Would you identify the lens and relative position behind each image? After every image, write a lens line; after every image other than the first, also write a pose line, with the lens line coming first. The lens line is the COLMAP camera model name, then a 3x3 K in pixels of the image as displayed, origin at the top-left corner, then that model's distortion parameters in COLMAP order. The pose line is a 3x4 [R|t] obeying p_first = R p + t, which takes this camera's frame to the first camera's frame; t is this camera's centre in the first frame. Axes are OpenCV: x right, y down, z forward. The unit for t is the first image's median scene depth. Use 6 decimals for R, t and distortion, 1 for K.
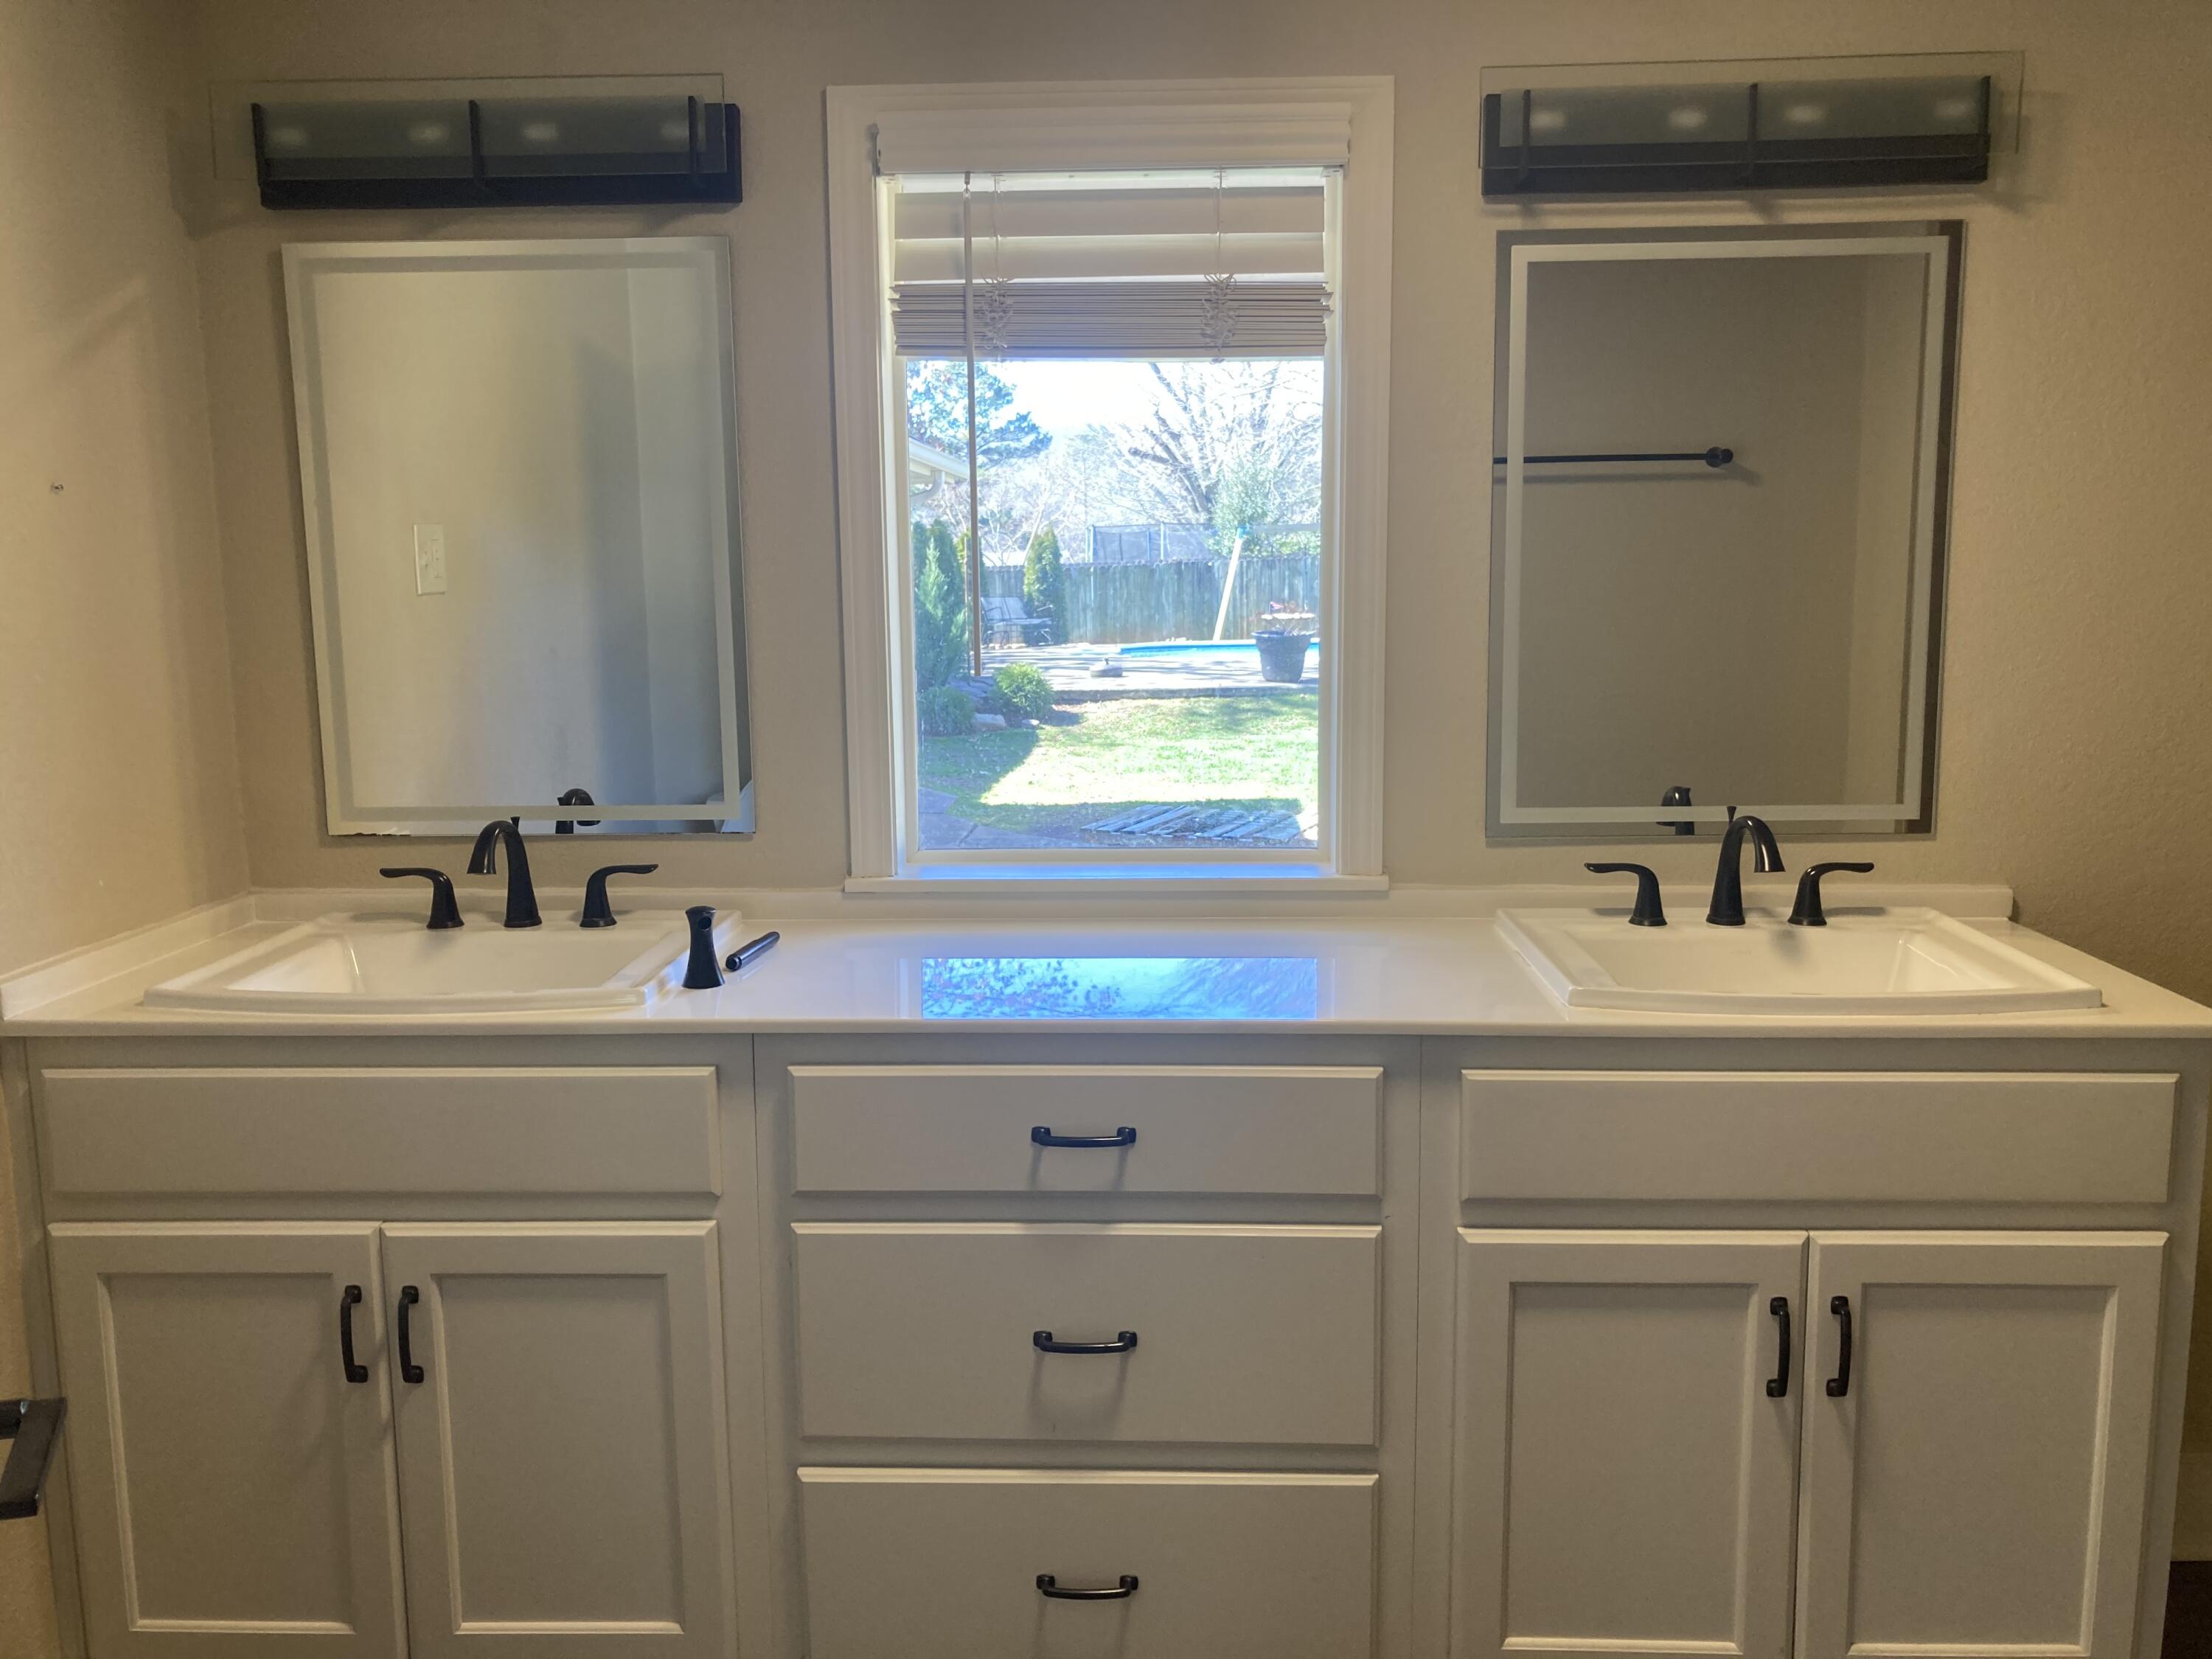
lens RADIAL K [[1792.7, 0, 1075.8], [0, 1792.7, 835.7], [0, 0, 1]] dist [0.004431, 0.011065]
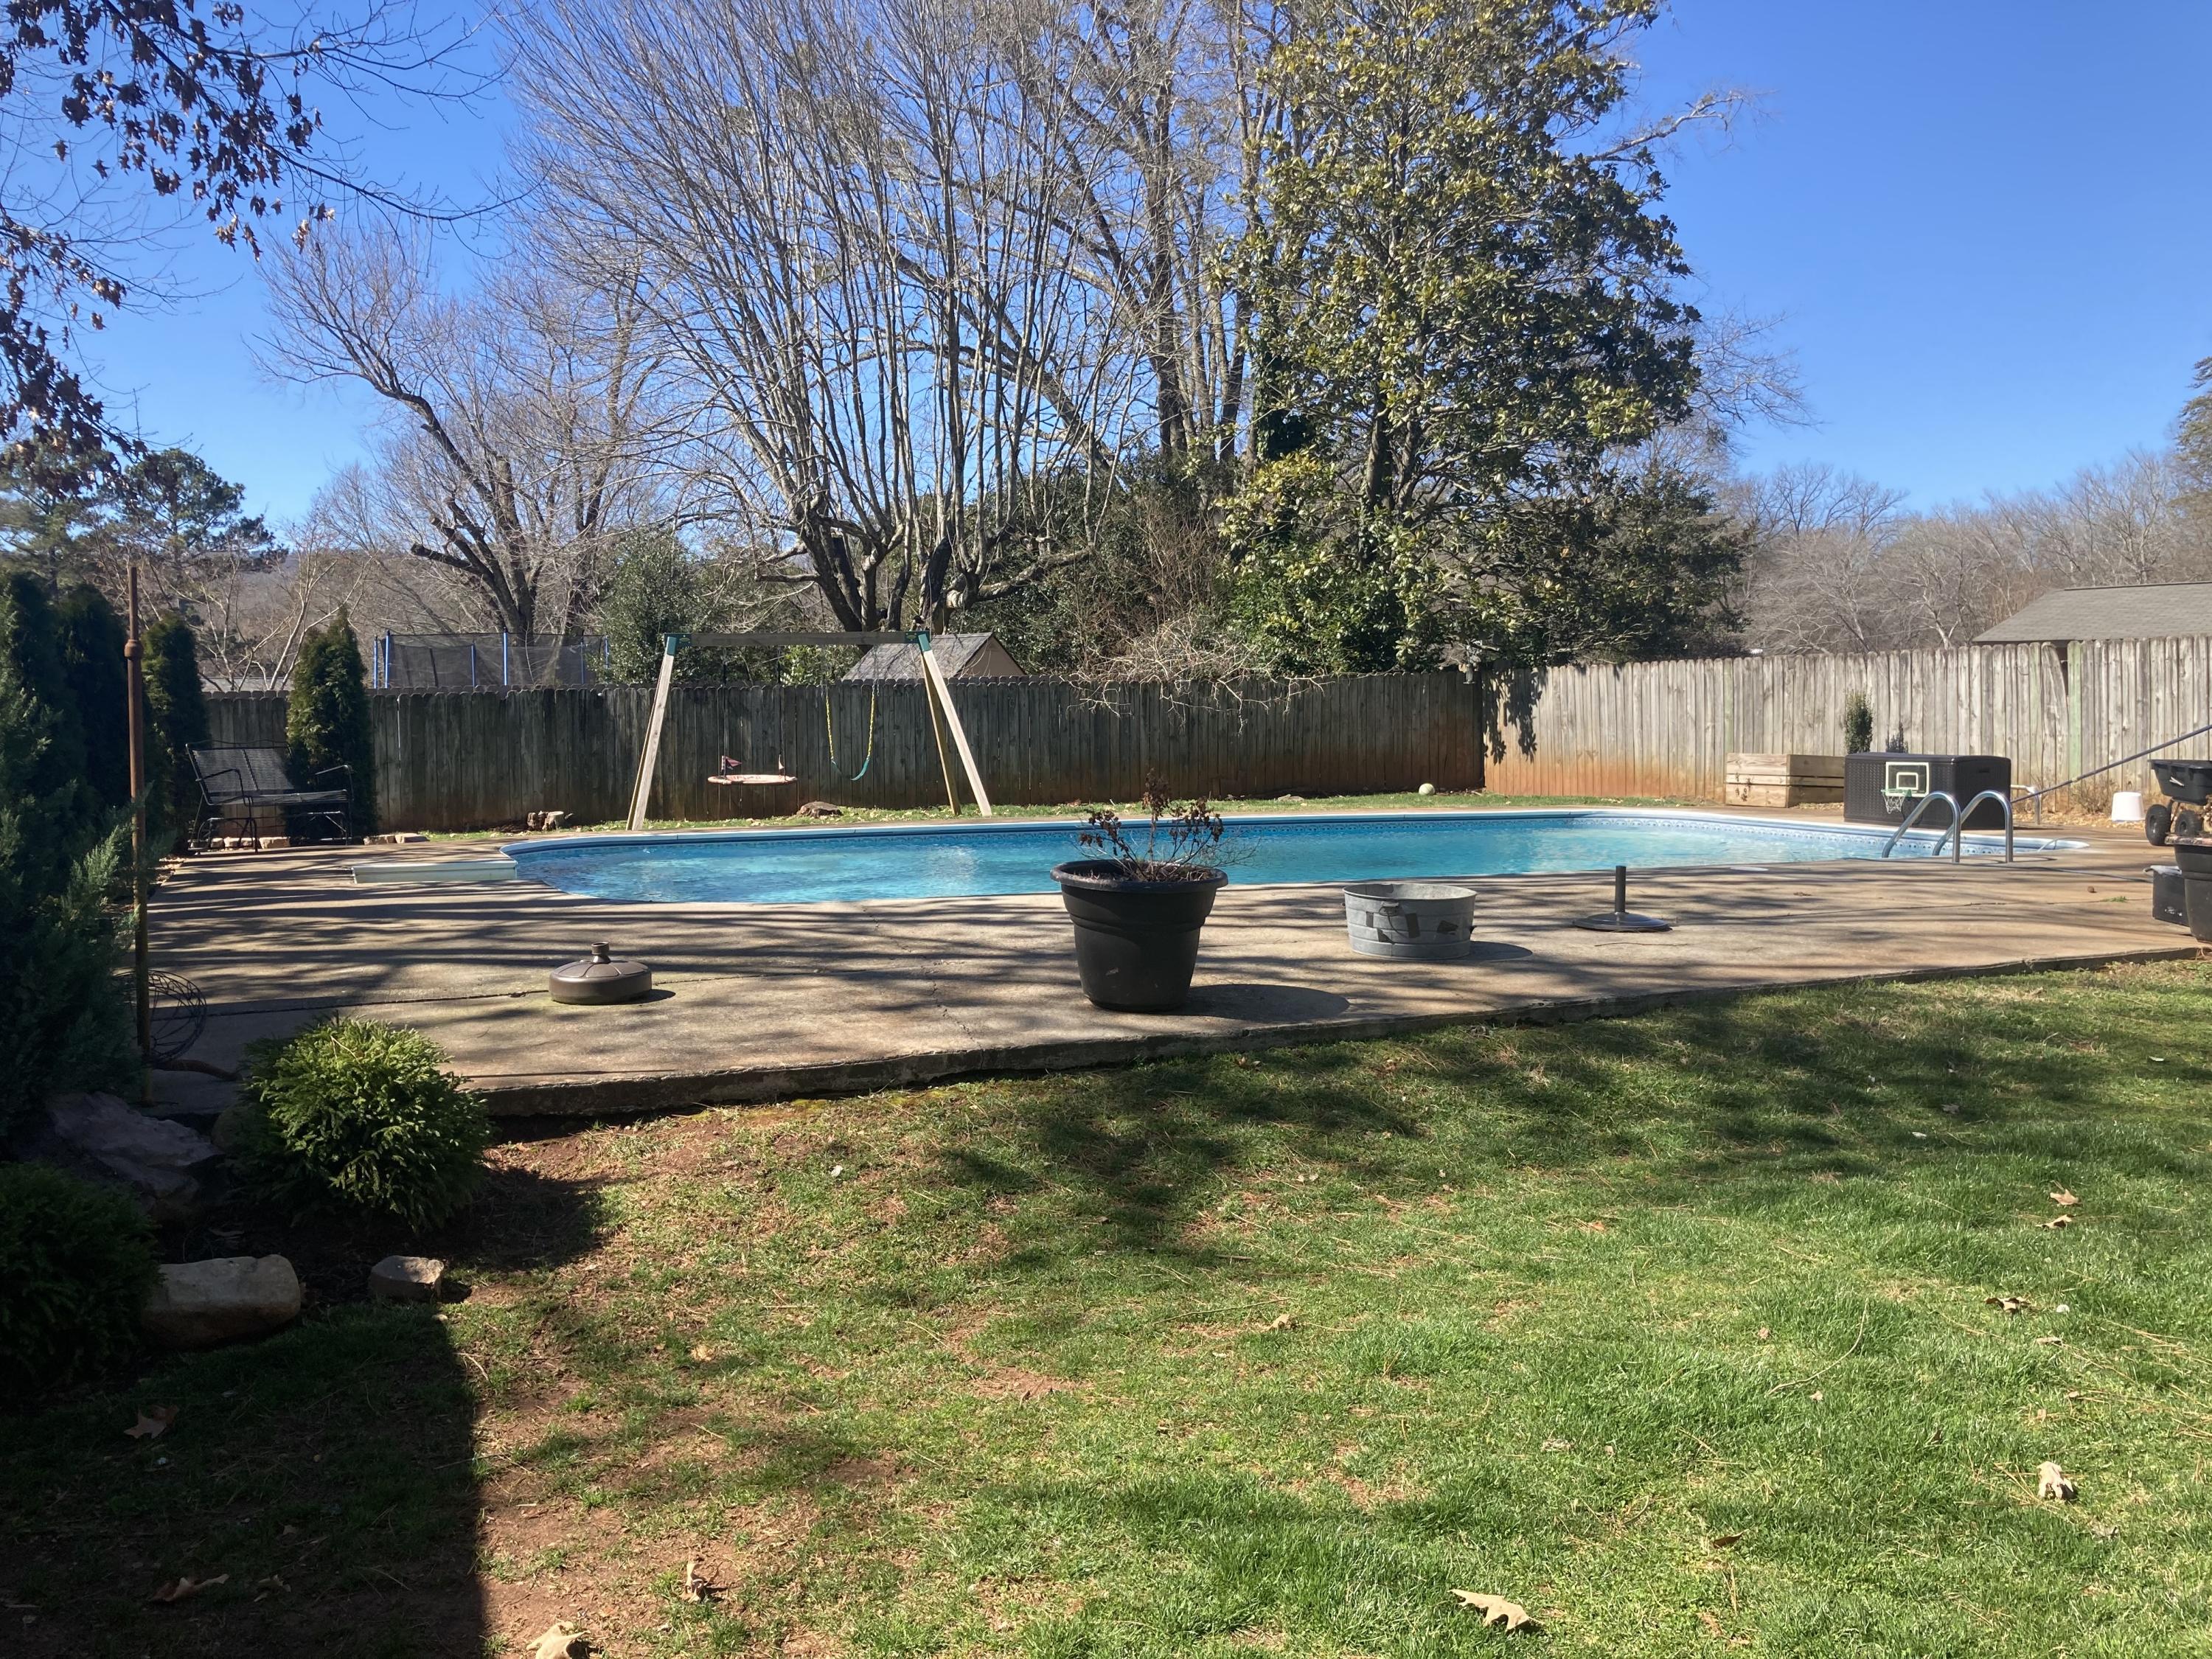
lens RADIAL K [[1832.5, 0, 1106.7], [0, 1832.5, 799.8], [0, 0, 1]] dist [0.030694, -0.059854]
pose [[0.918215, -0.009816, 0.395961, -0.284039], [0.048708, 0.994904, -0.088286, -0.781712], [-0.393076, 0.100352, 0.914013, 5.489312]]
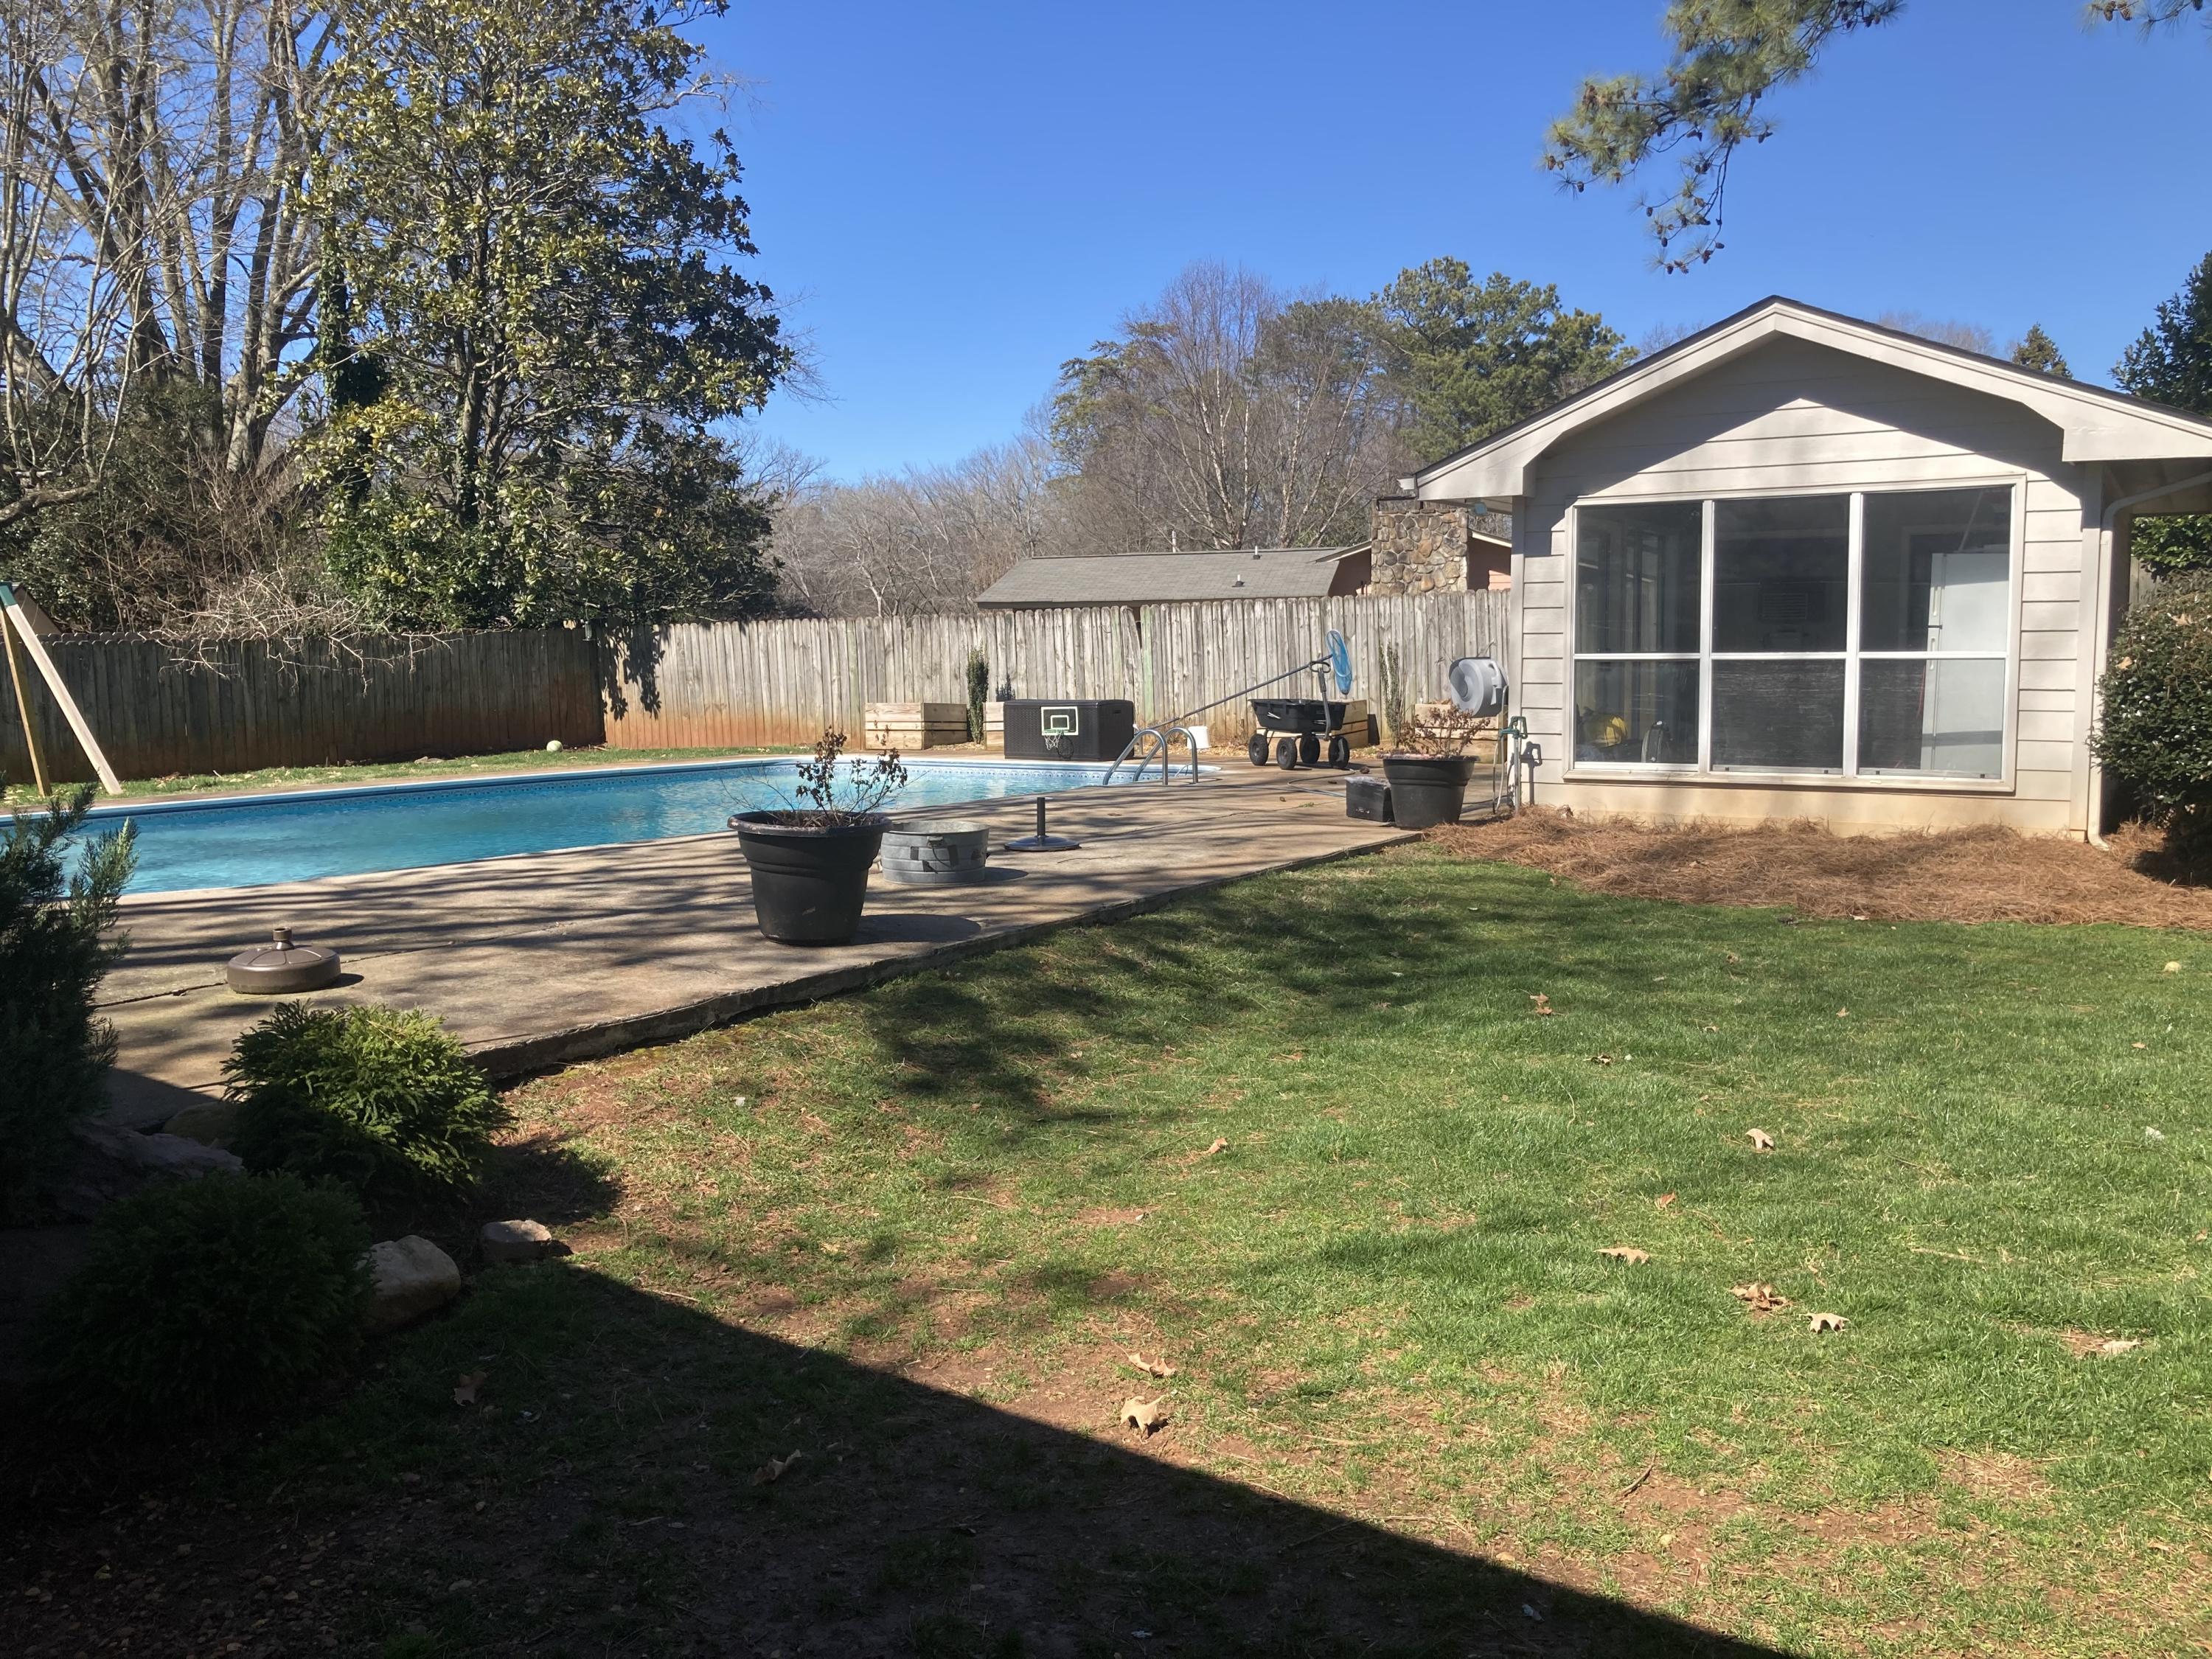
lens RADIAL K [[1816.5, 0, 1107.9], [0, 1816.5, 825.2], [0, 0, 1]] dist [0.044373, -0.088901]
pose [[0.552653, -0.073948, 0.830124, -1.509231], [0.128082, 0.991759, 0.003076, -0.859260], [-0.823511, 0.104624, 0.557570, 5.961526]]
